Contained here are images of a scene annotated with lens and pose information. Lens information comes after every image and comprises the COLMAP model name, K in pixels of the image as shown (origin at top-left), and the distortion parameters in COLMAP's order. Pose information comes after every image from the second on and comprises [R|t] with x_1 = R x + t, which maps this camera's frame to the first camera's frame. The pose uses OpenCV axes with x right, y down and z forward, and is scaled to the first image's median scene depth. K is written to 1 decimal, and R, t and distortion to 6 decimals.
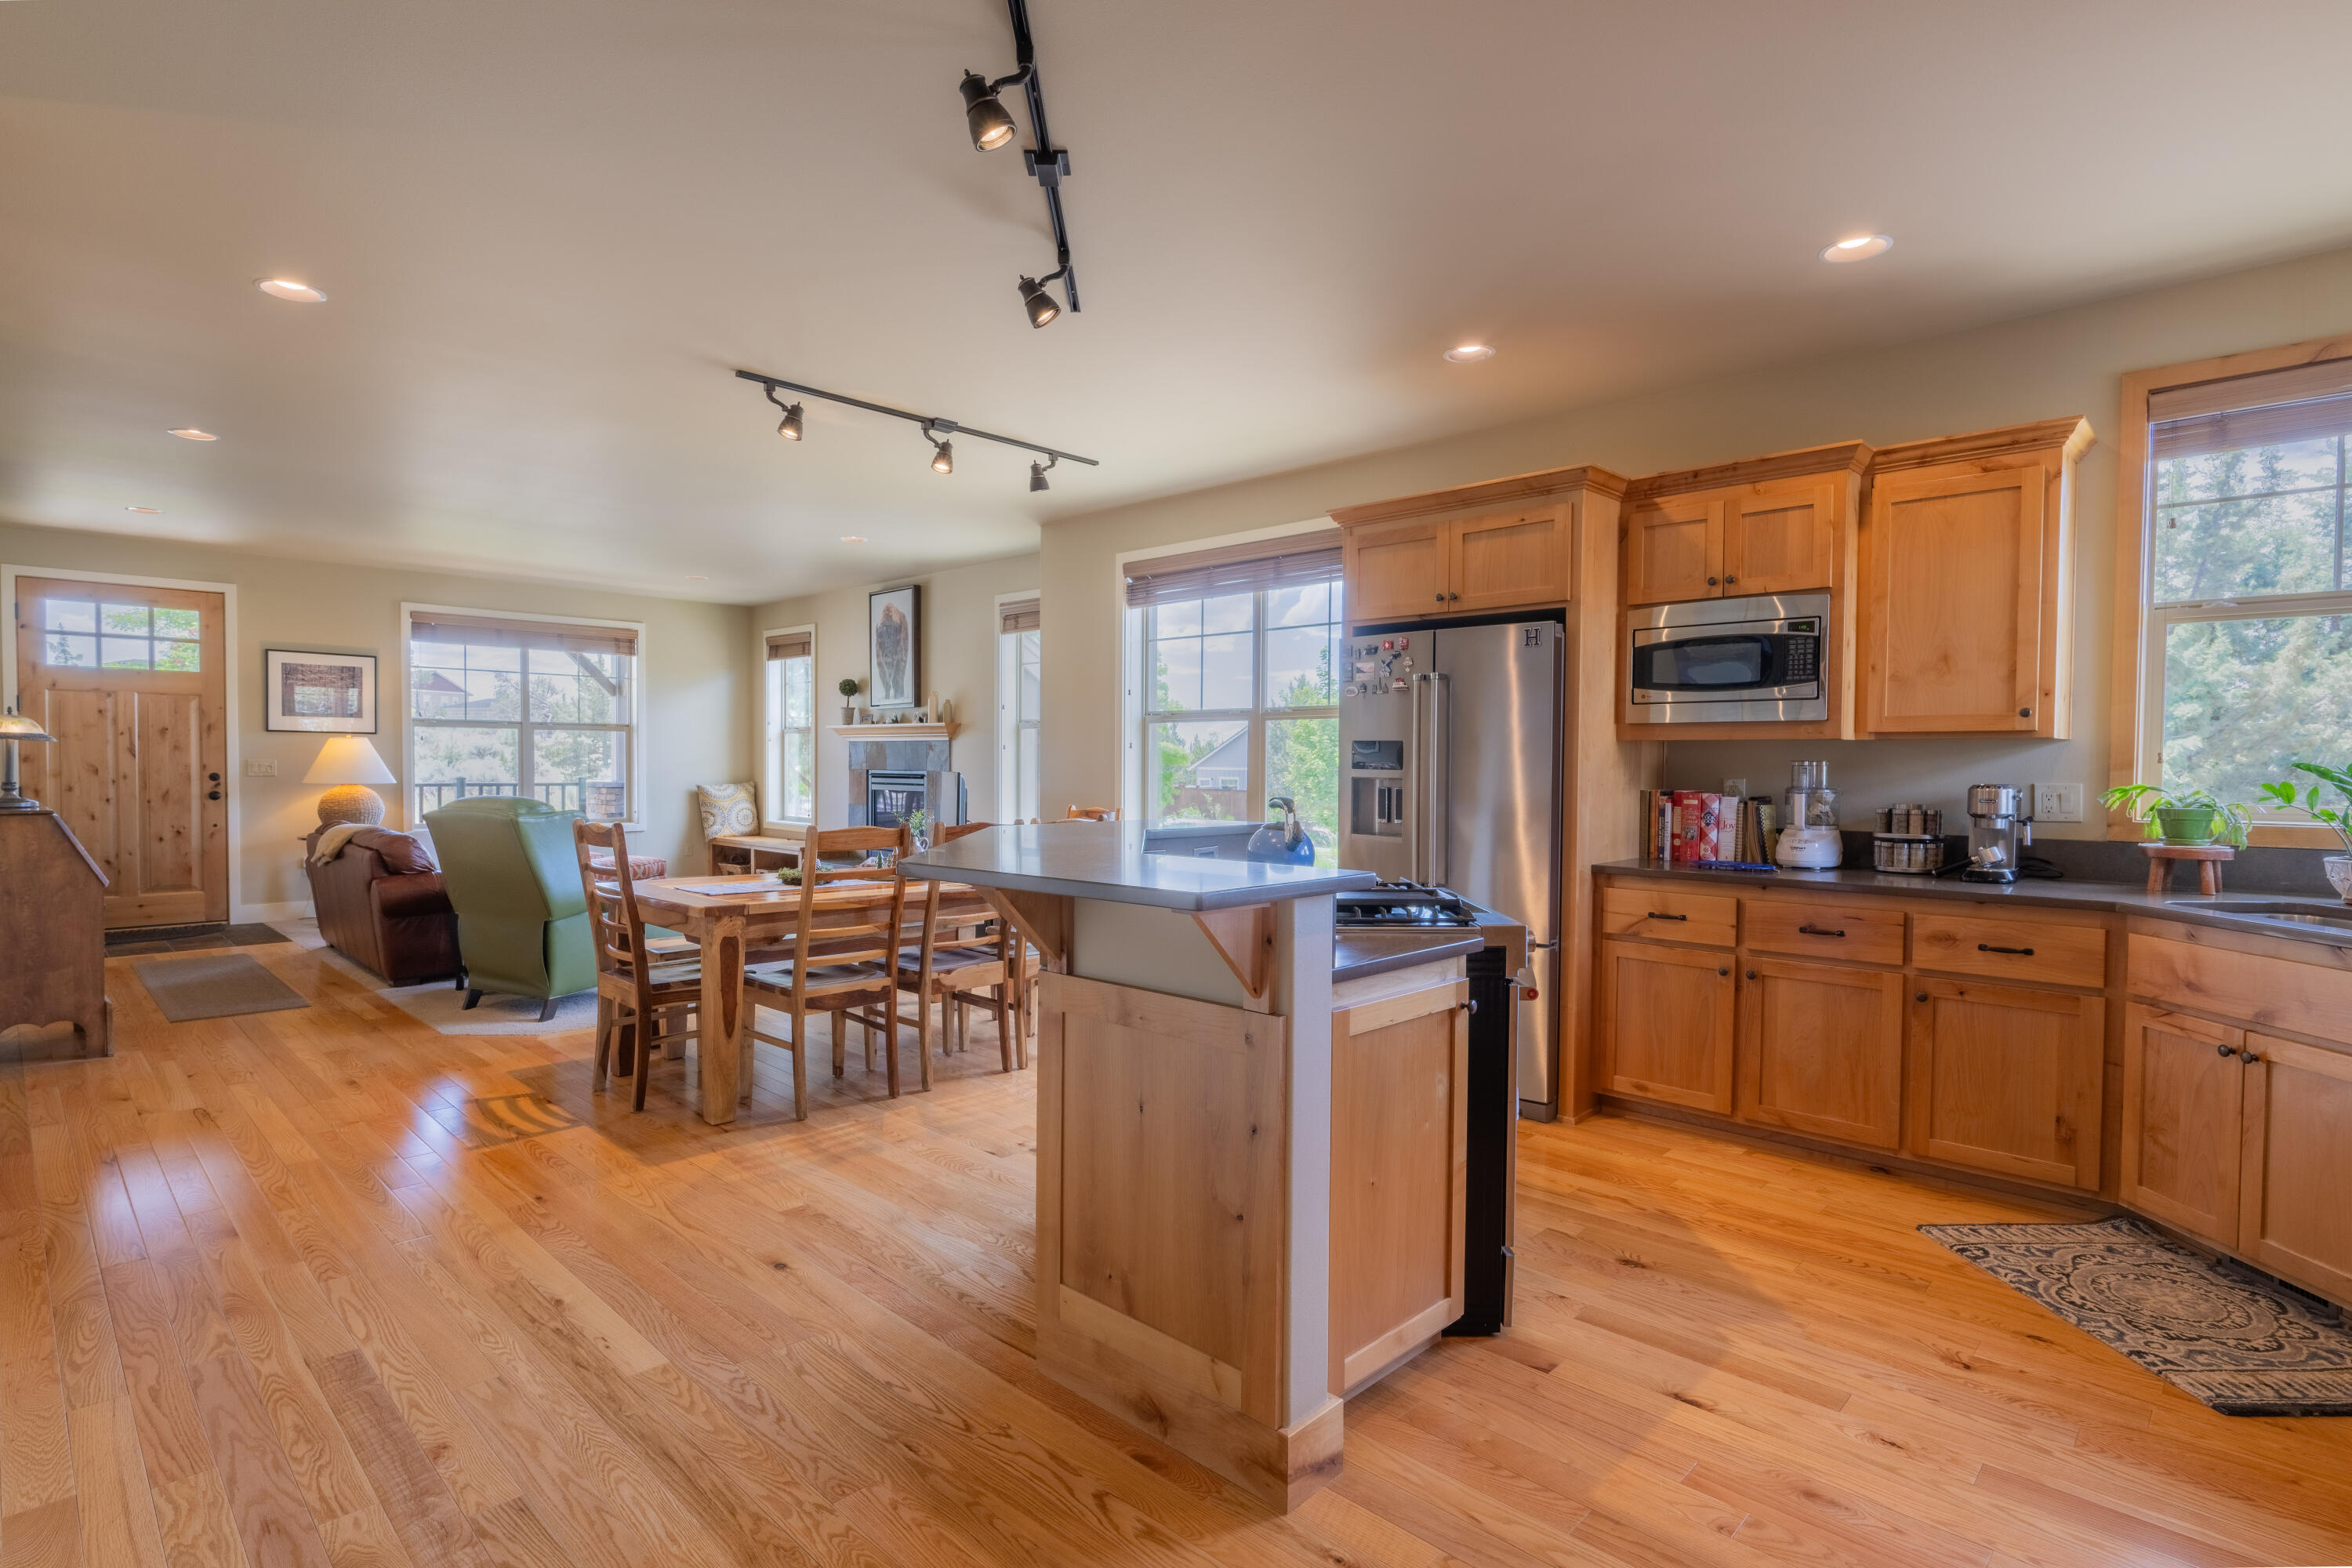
lens RADIAL K [[1164.3, 0, 1176.0], [0, 1164.3, 784.0], [0, 0, 1]] dist [0.000988, 0.000063]
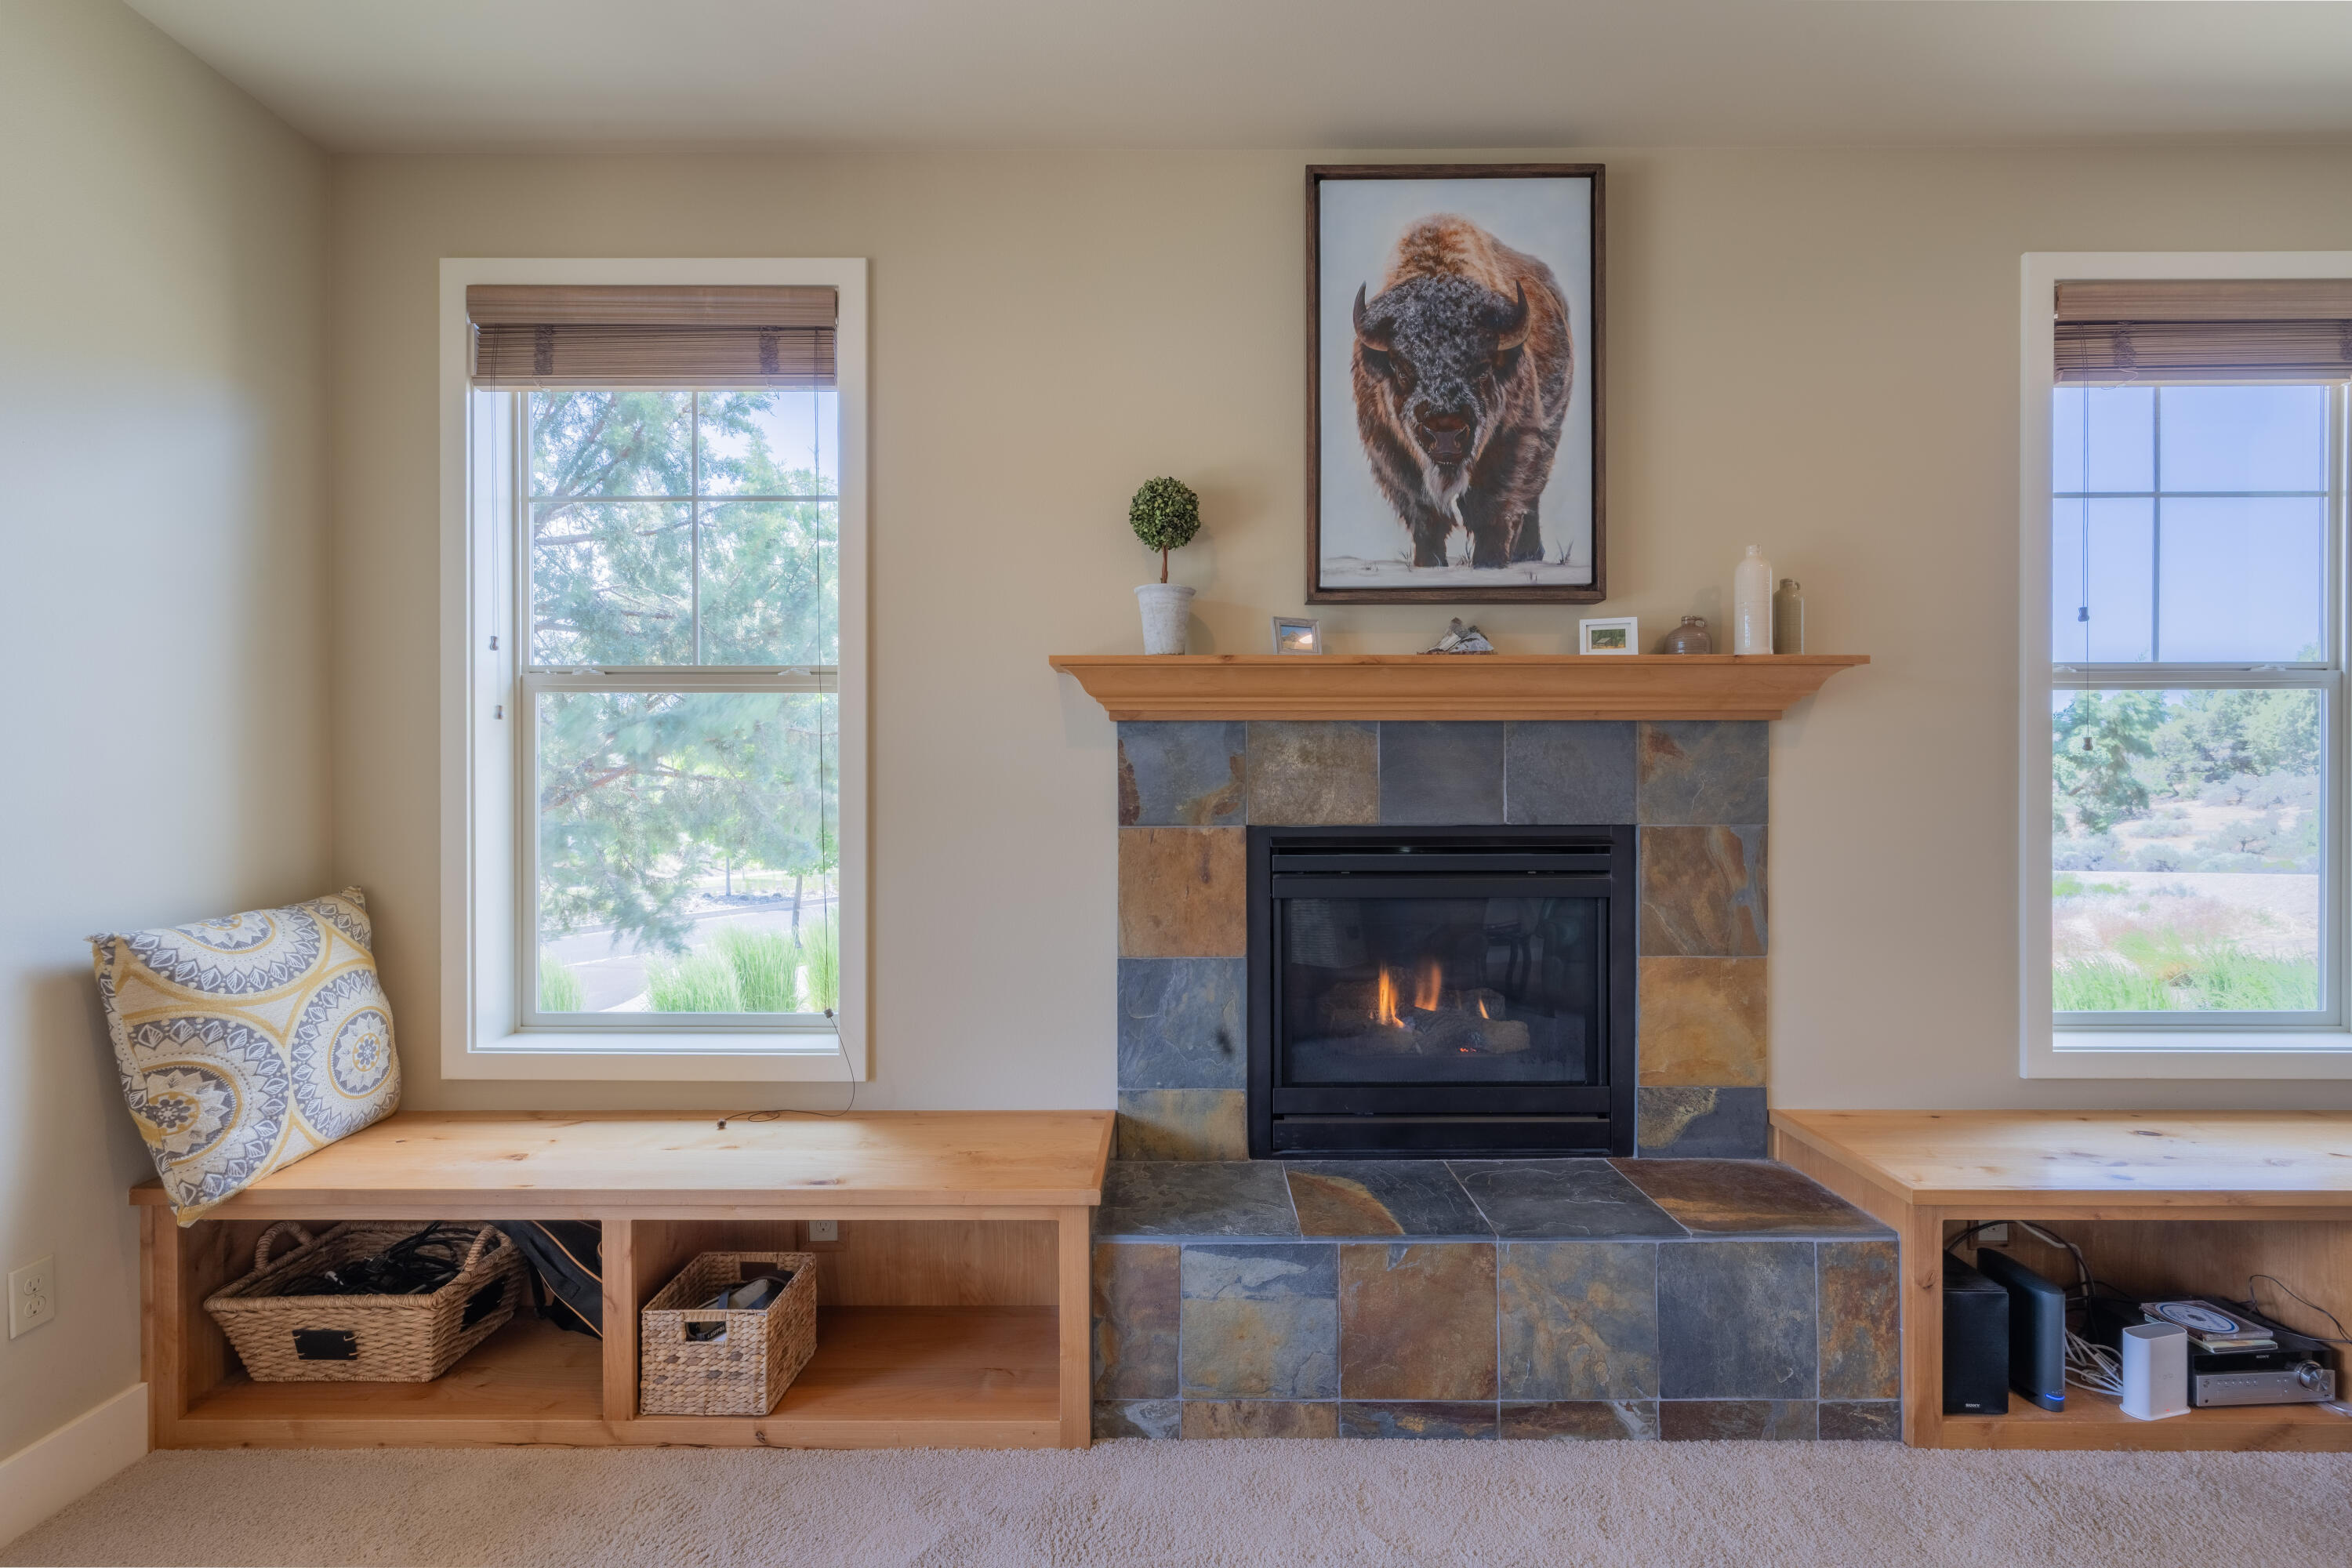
lens RADIAL K [[1059.2, 0, 1176.0], [0, 1059.2, 784.0], [0, 0, 1]] dist [0.000179, 0.000007]
pose [[0.722953, -0.010532, 0.690817, -1.105240], [0.018837, 0.999813, -0.004471, -0.054111], [-0.690641, 0.016245, 0.723016, 2.066286]]
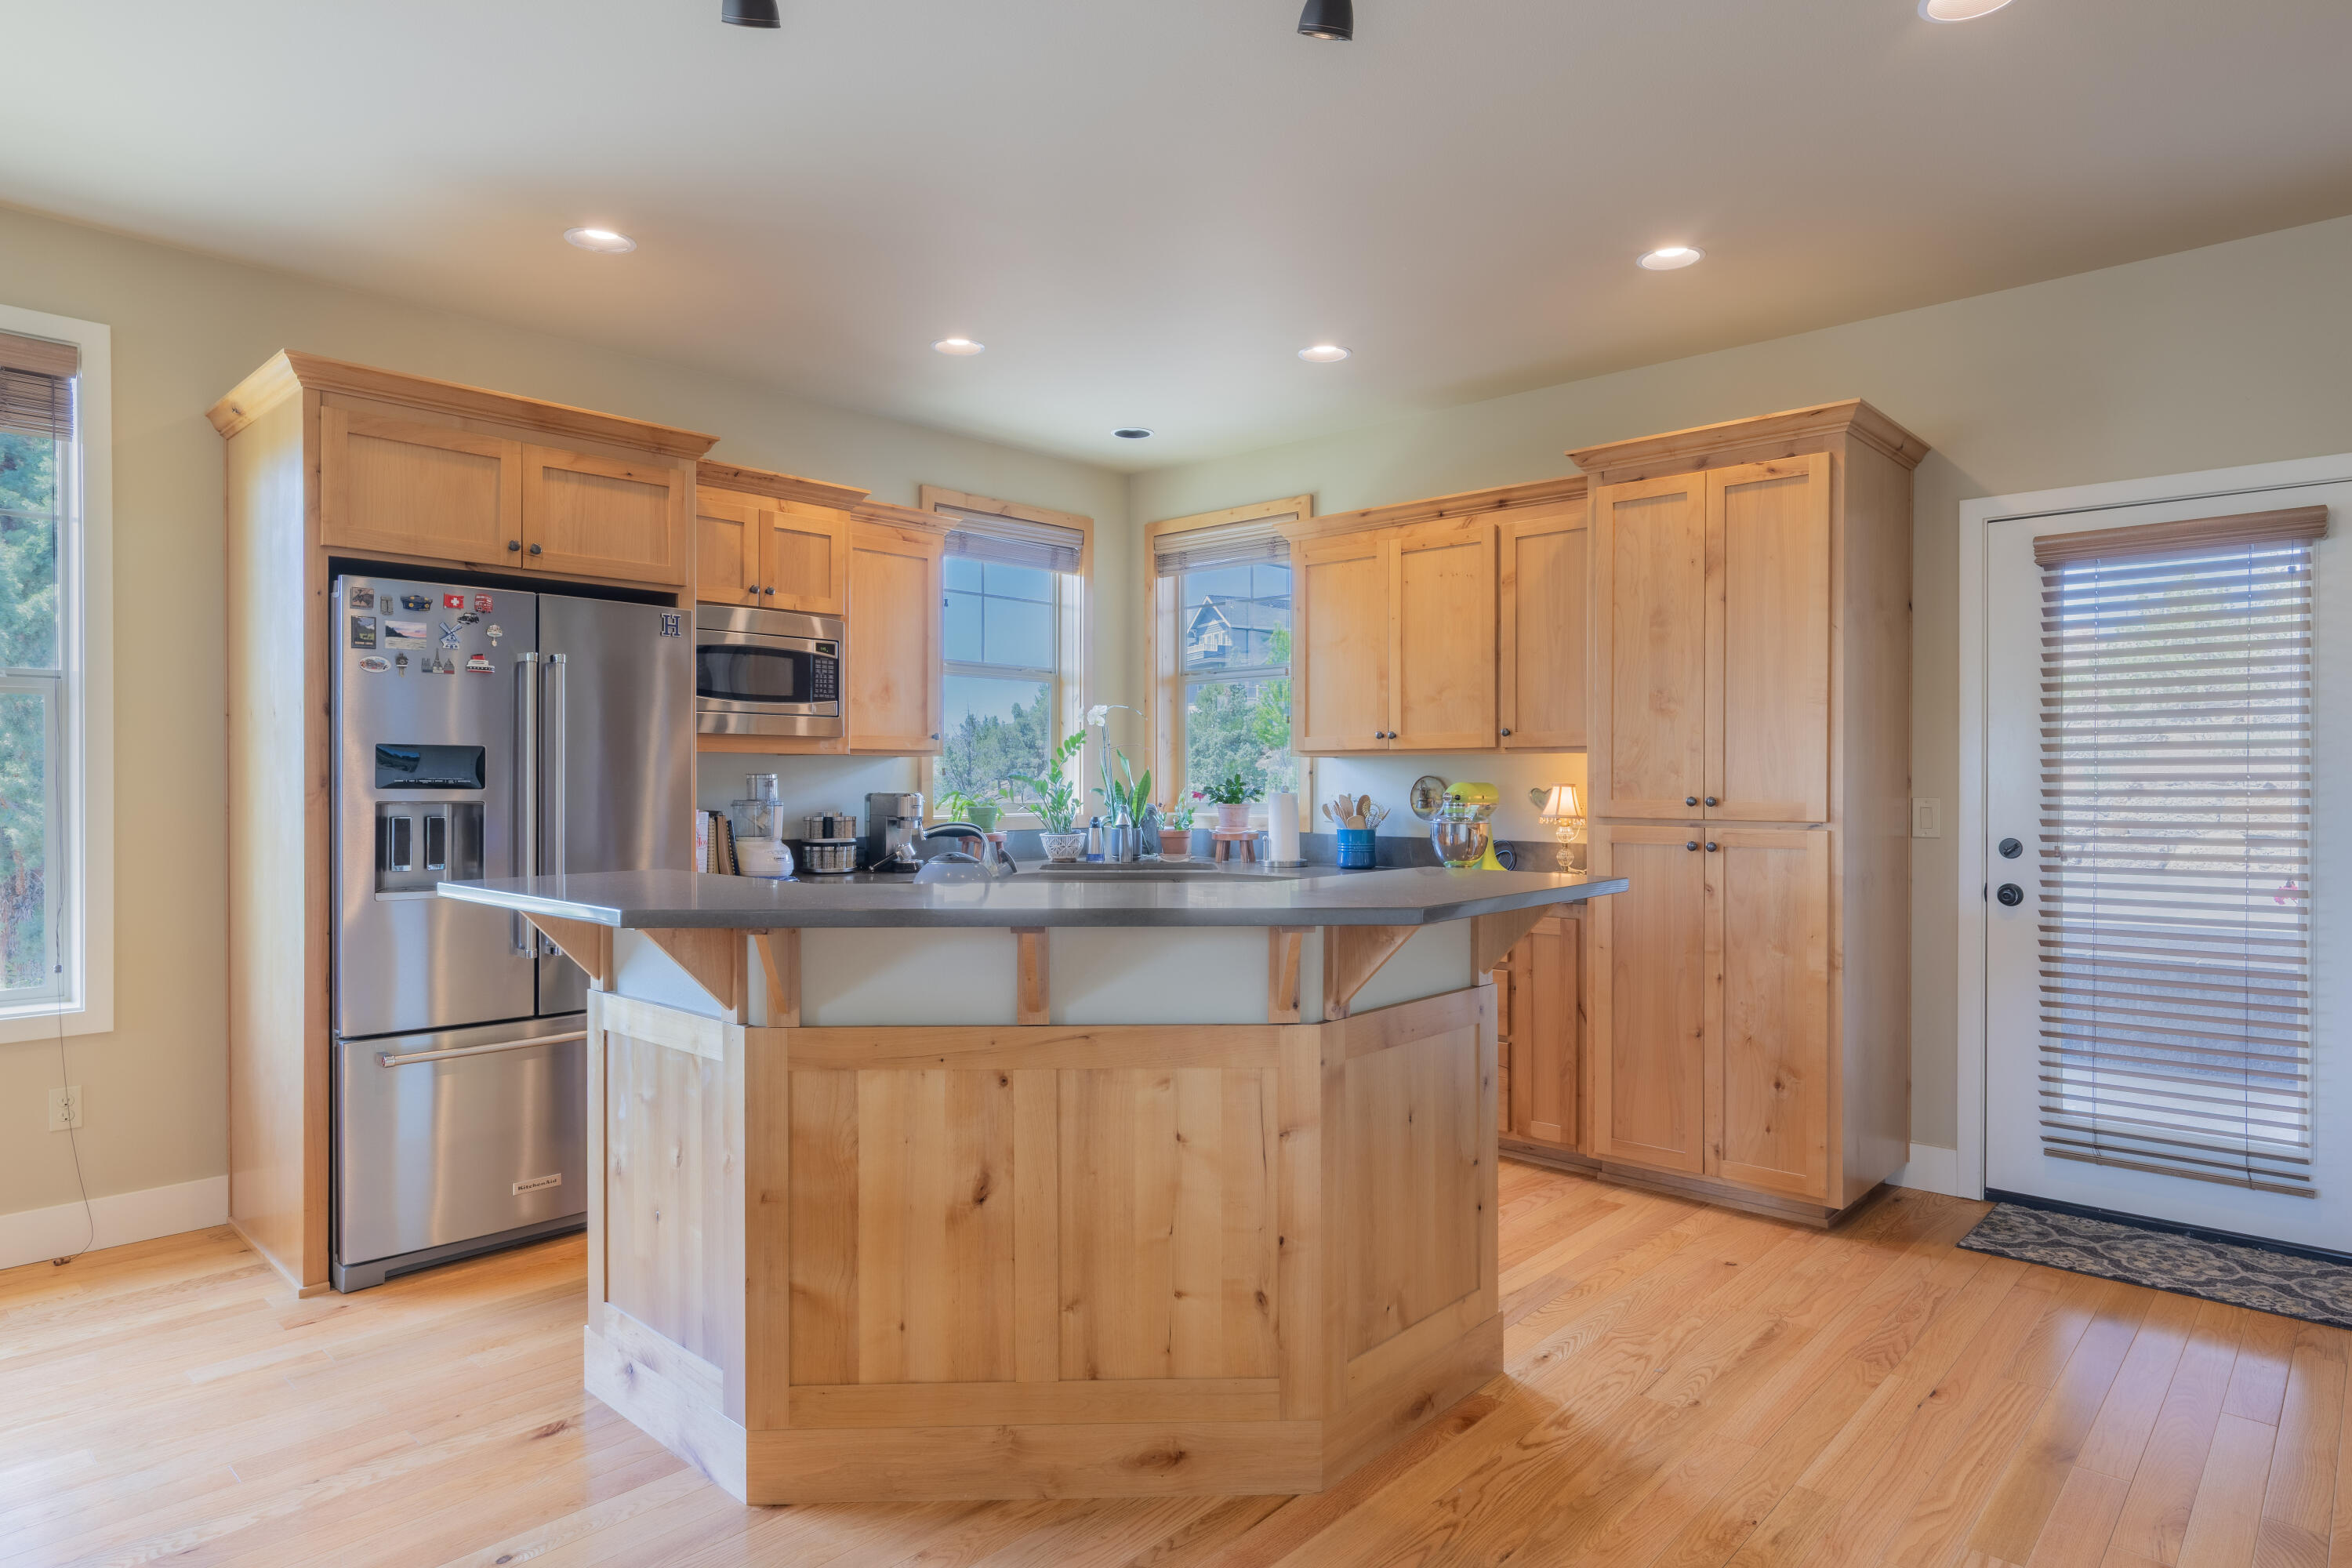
lens RADIAL K [[1323.8, 0, 1176.0], [0, 1323.8, 784.0], [0, 0, 1]] dist [0.000201, -0.000137]
pose [[-0.026731, -0.010922, 0.999583, -0.588771], [0.017390, 0.999784, 0.011390, -0.016195], [-0.999491, 0.017687, -0.026535, 0.610777]]
